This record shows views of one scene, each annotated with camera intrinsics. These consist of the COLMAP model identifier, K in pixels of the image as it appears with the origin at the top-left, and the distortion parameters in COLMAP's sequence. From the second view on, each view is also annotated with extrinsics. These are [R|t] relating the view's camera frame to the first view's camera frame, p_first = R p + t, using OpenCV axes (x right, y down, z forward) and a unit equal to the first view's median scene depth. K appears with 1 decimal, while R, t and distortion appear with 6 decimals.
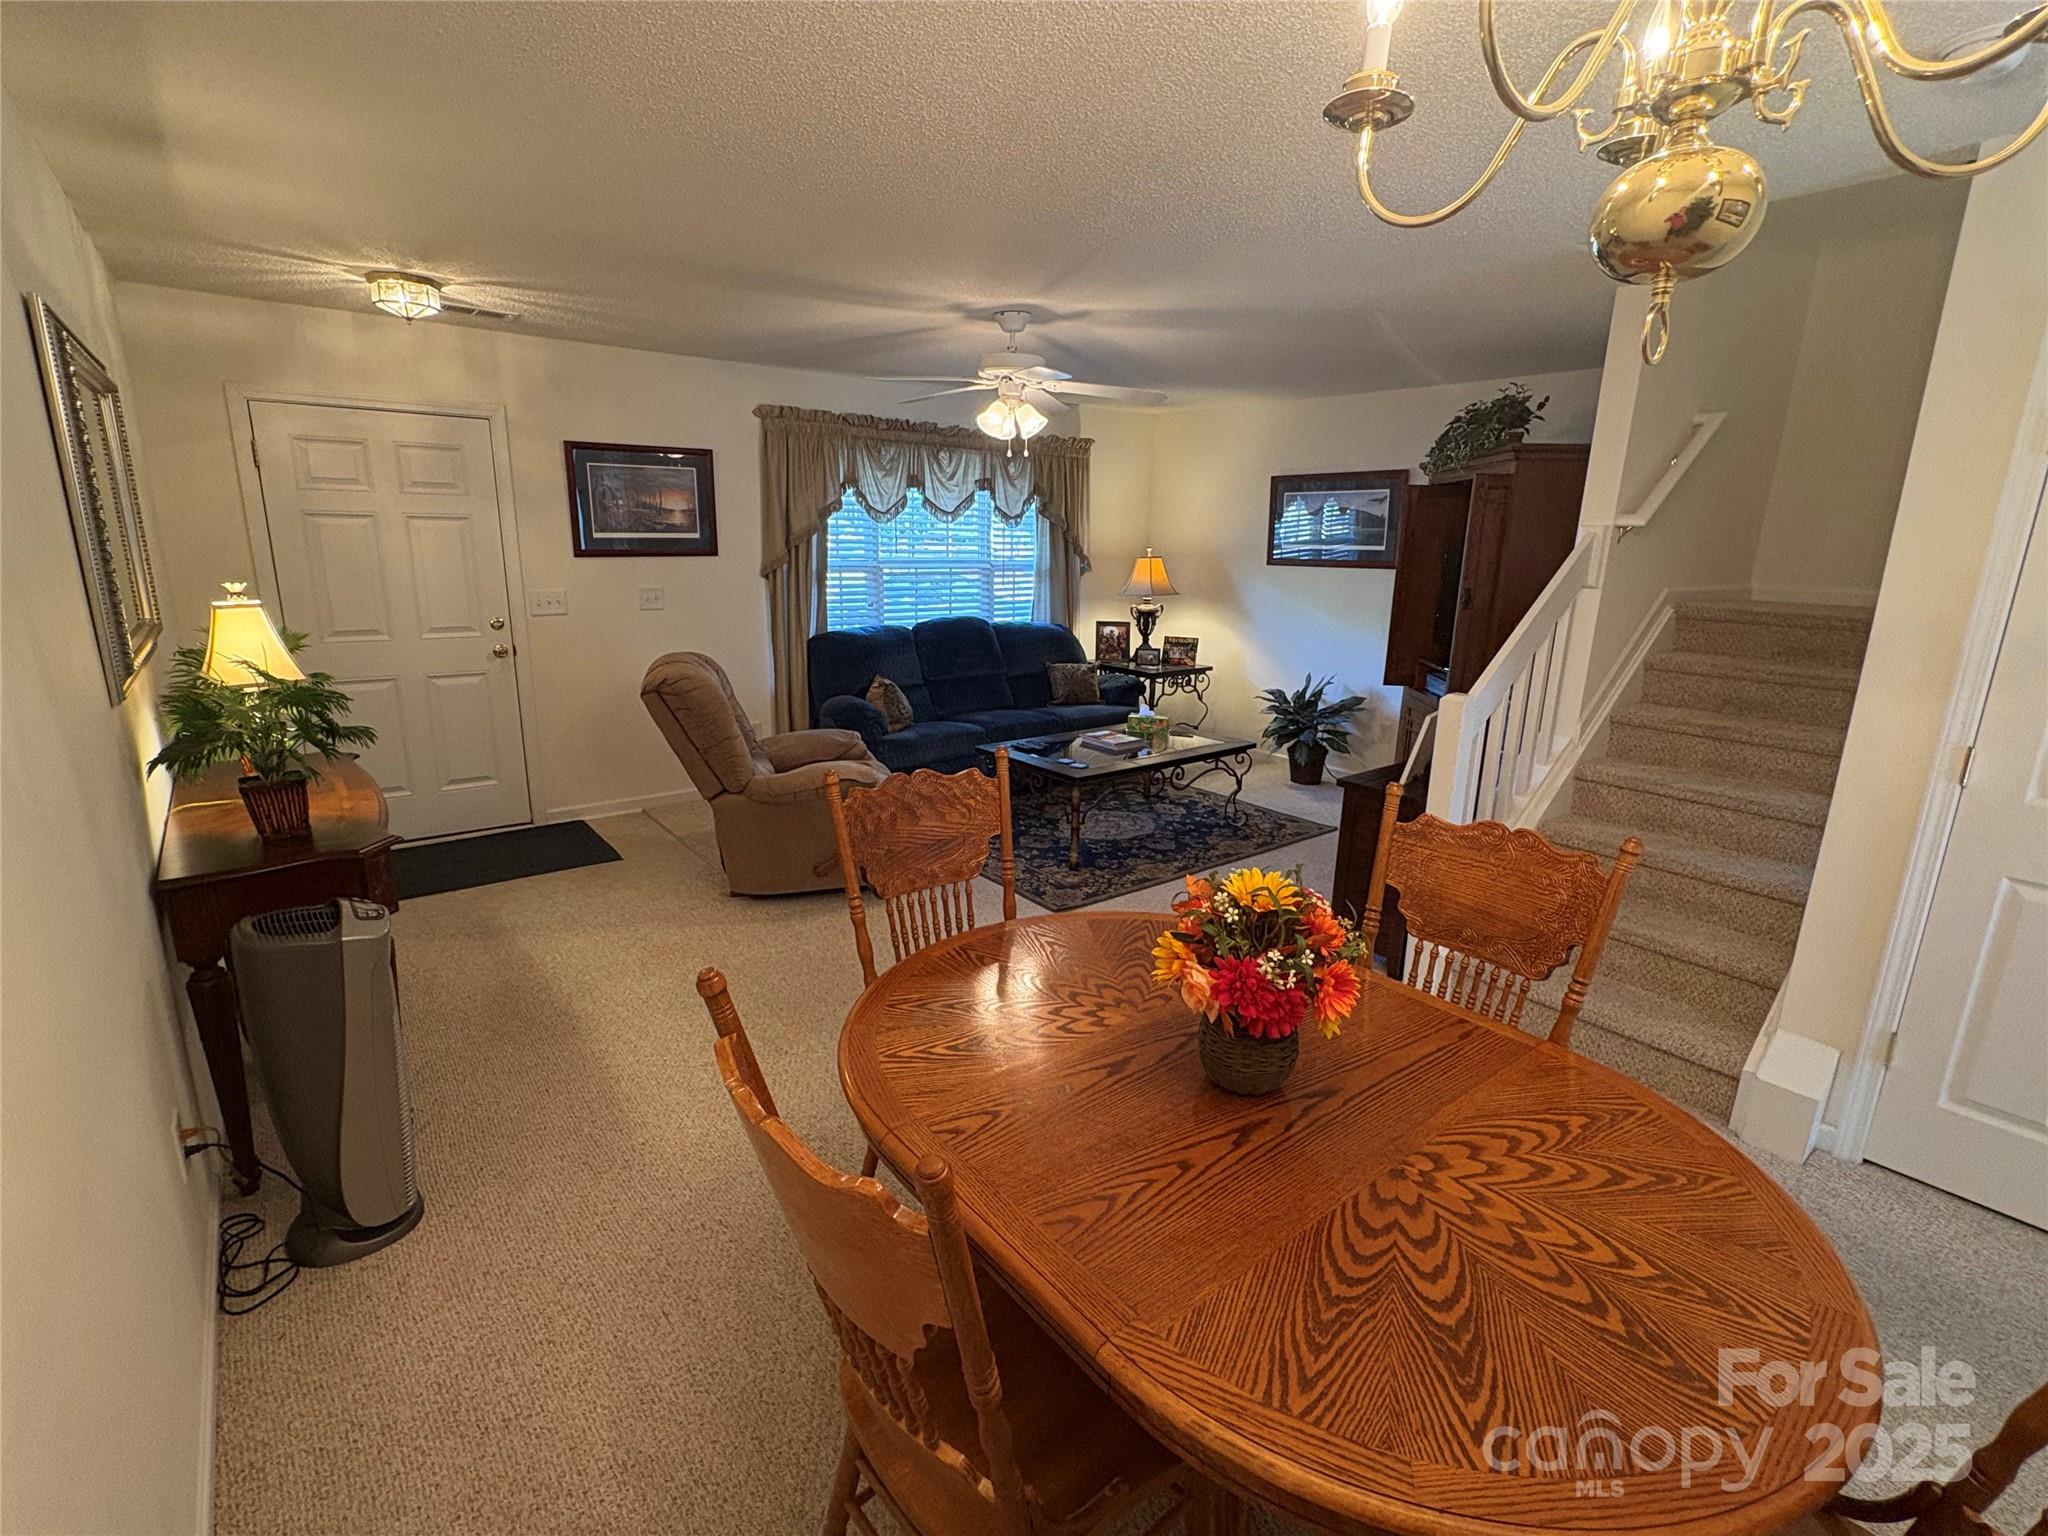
lens RADIAL K [[959.0, 0, 1019.2], [0, 959.0, 766.1], [0, 0, 1]] dist [0.001019, 0.000056]
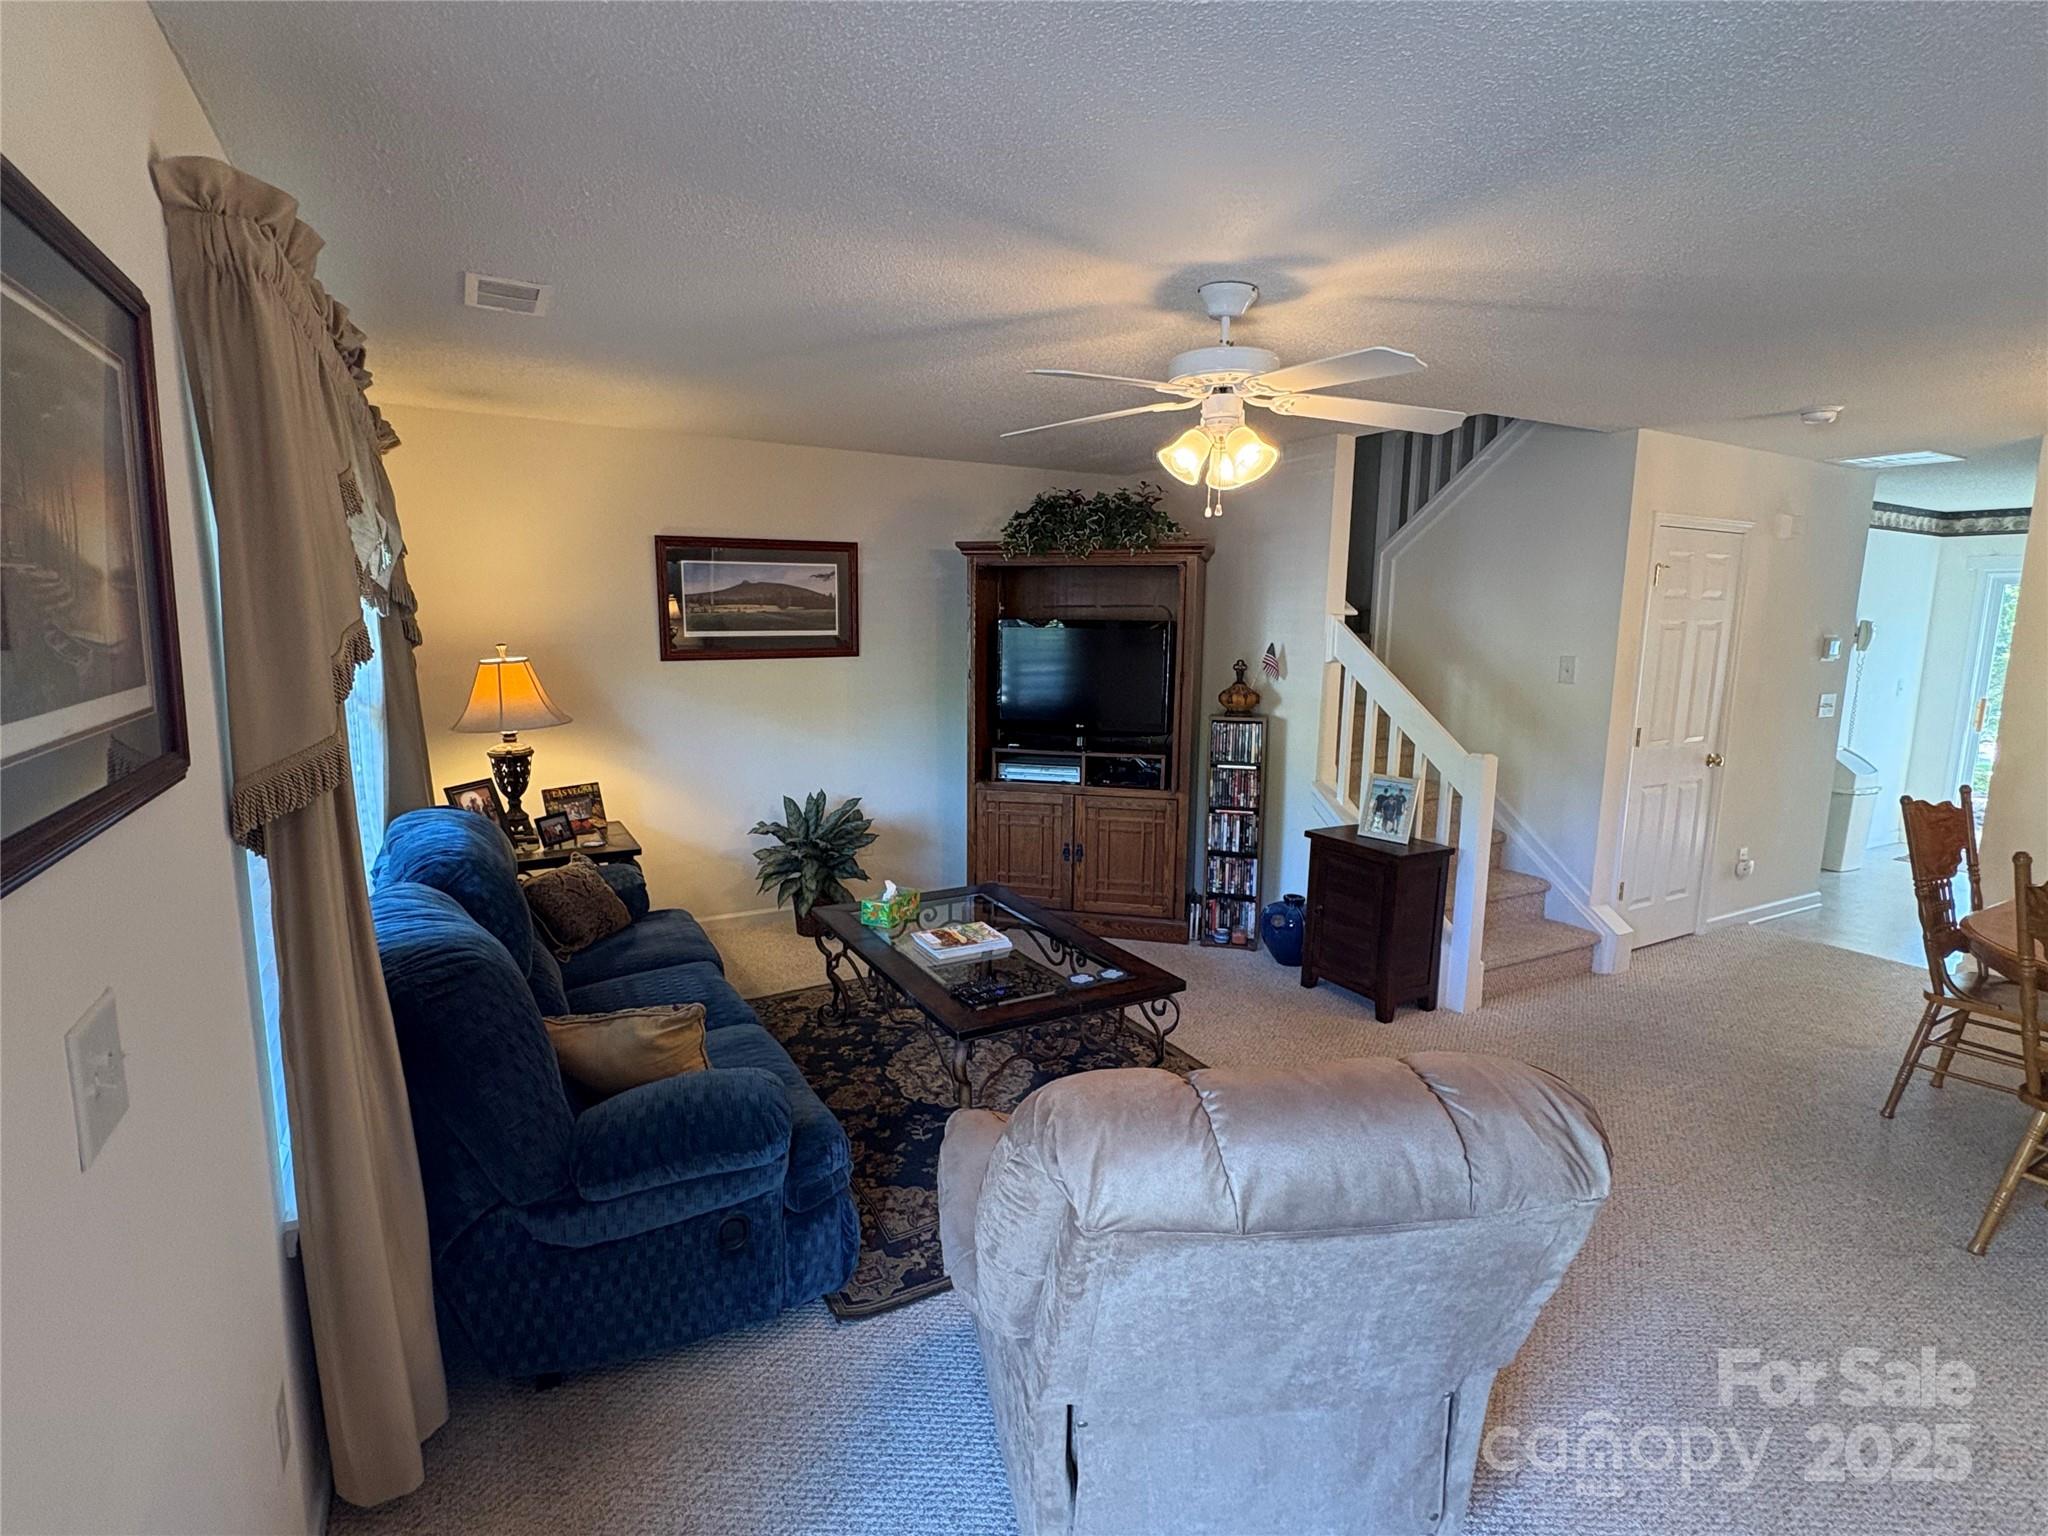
lens RADIAL K [[1005.0, 0, 1024.8], [0, 1005.0, 761.9], [0, 0, 1]] dist [-0.004690, -0.000831]
pose [[0.145324, -0.161311, 0.976145, -0.439009], [0.224633, 0.966233, 0.126230, -0.178058], [-0.963546, 0.200930, 0.176652, 0.656889]]
